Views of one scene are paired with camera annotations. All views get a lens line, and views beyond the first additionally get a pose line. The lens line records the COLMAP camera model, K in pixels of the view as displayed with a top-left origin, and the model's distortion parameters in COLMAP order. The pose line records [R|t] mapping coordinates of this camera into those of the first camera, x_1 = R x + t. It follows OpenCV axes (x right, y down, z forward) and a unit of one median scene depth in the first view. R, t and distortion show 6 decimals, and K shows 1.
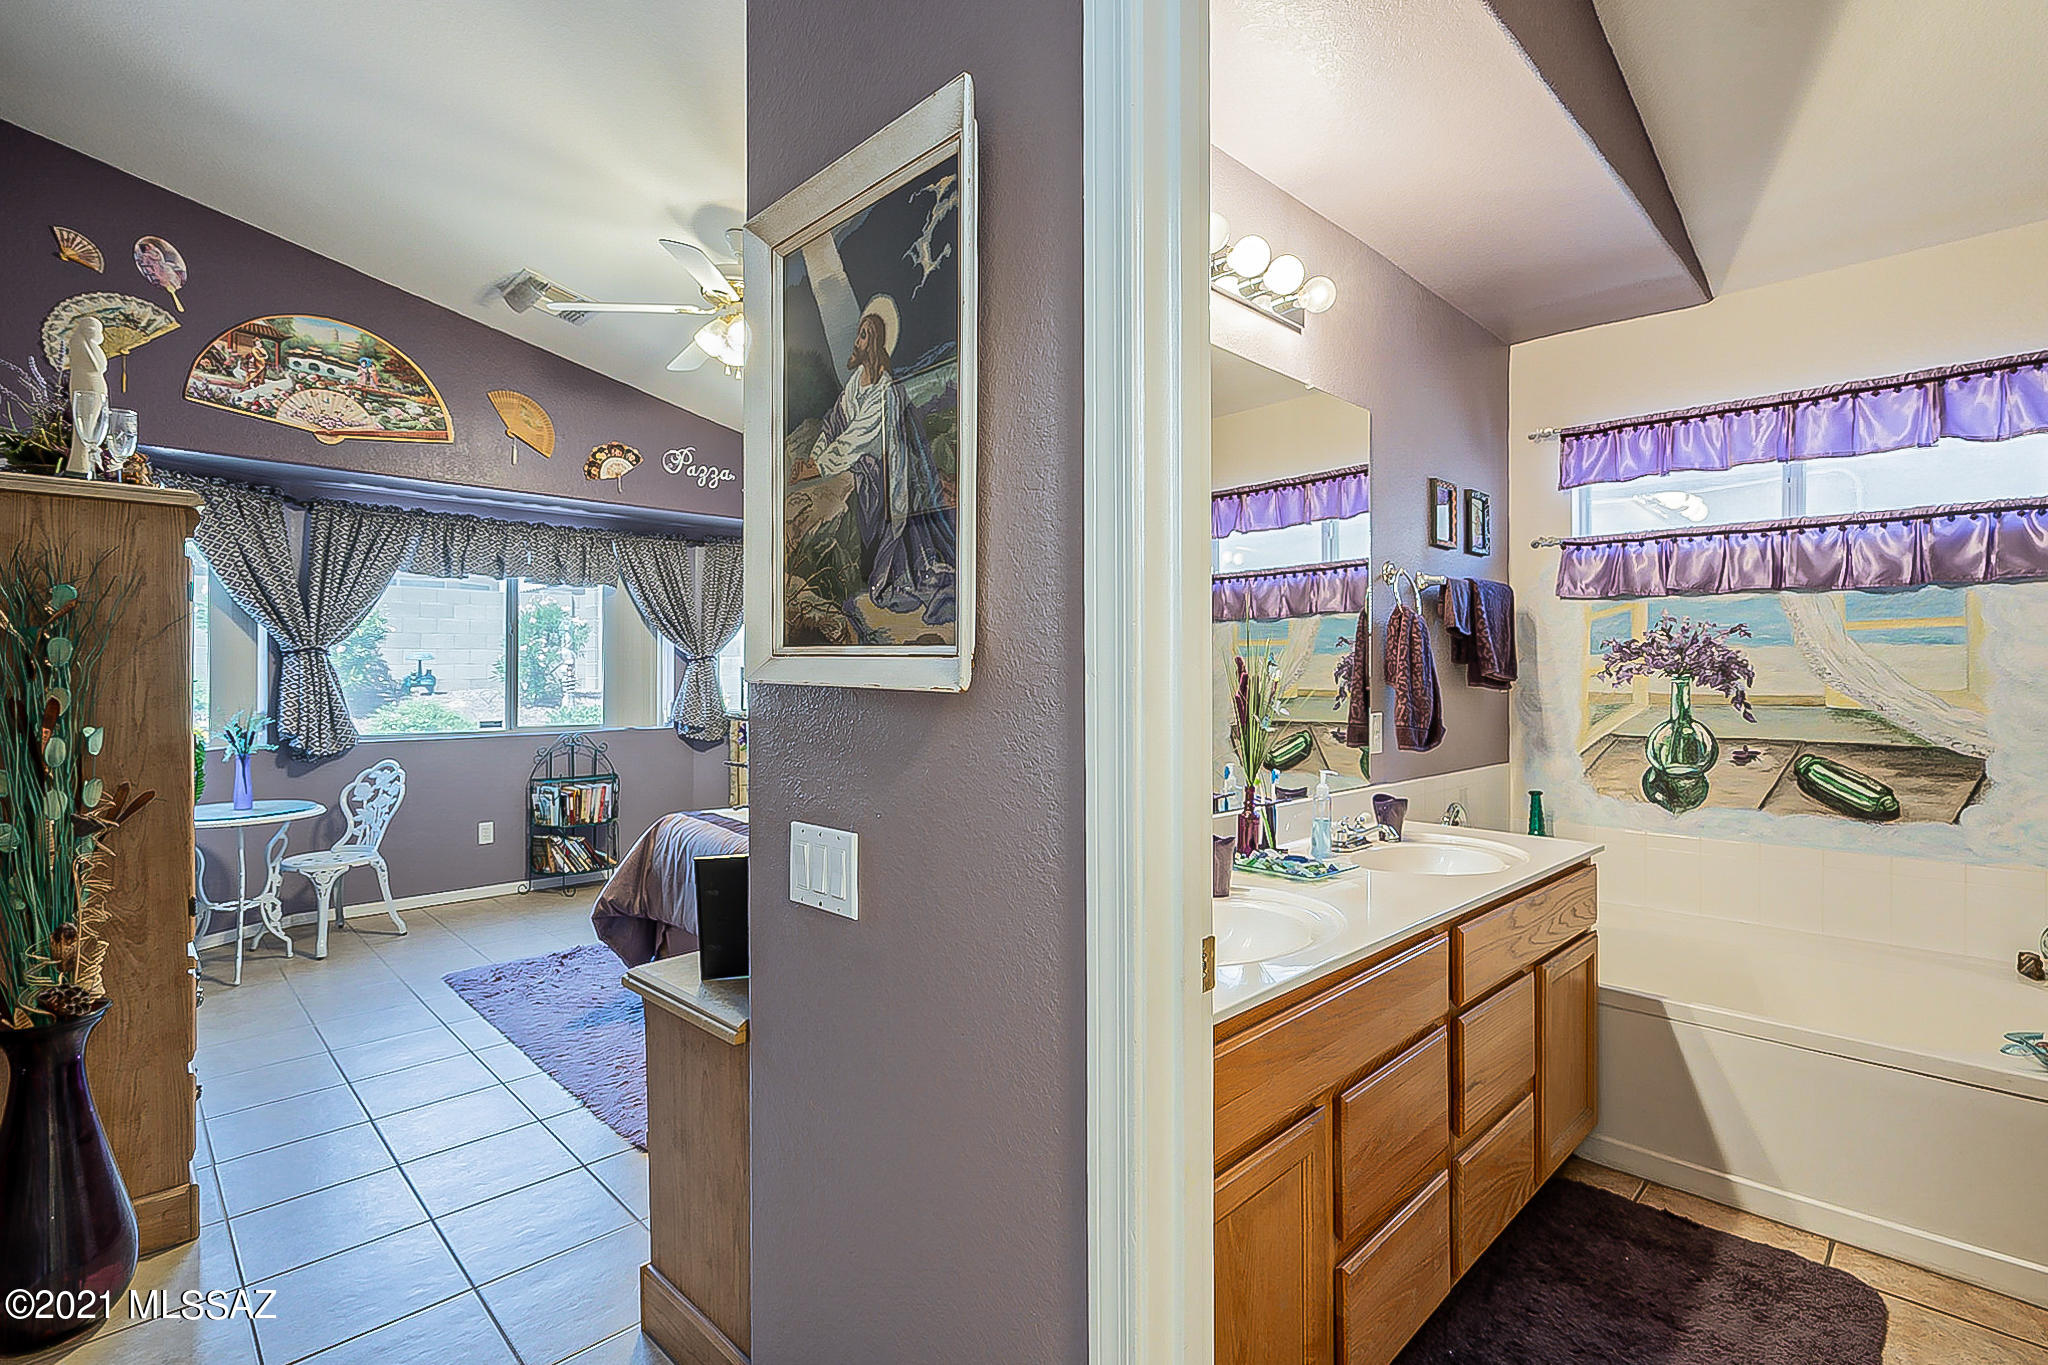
lens RADIAL K [[939.5, 0, 1016.5], [0, 939.5, 673.7], [0, 0, 1]] dist [-0.003991, 0.001952]
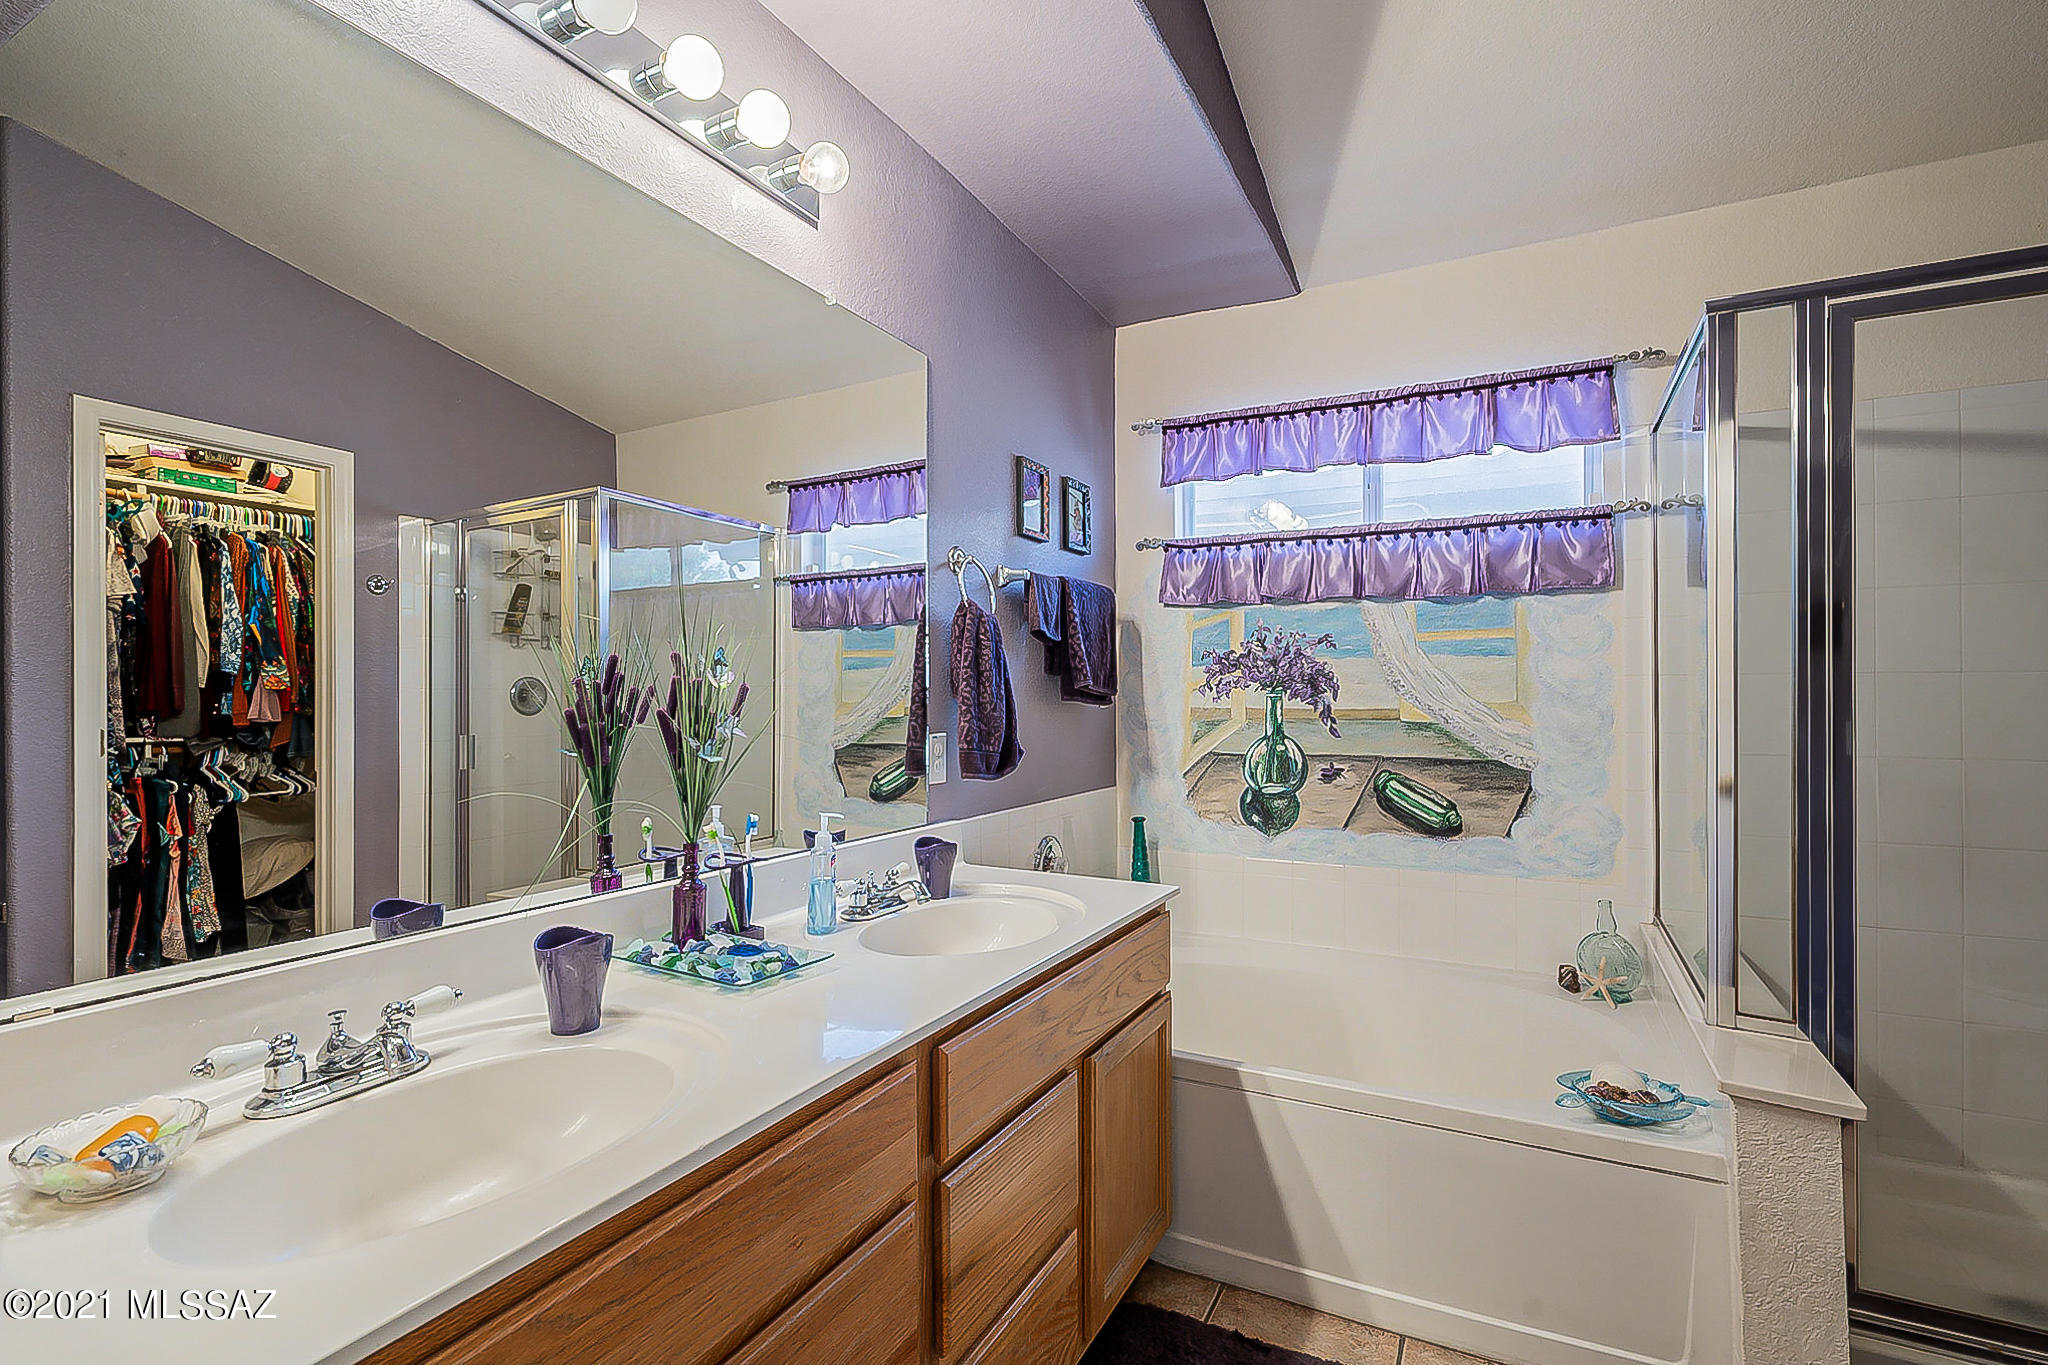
lens RADIAL K [[939.5, 0, 1019.8], [0, 939.5, 690.5], [0, 0, 1]] dist [-0.003991, 0.001952]
pose [[0.950251, 0.000750, 0.311485, 0.197683], [0.001520, 0.999974, -0.007043, 0.011177], [-0.311482, 0.007166, 0.950225, 0.211726]]
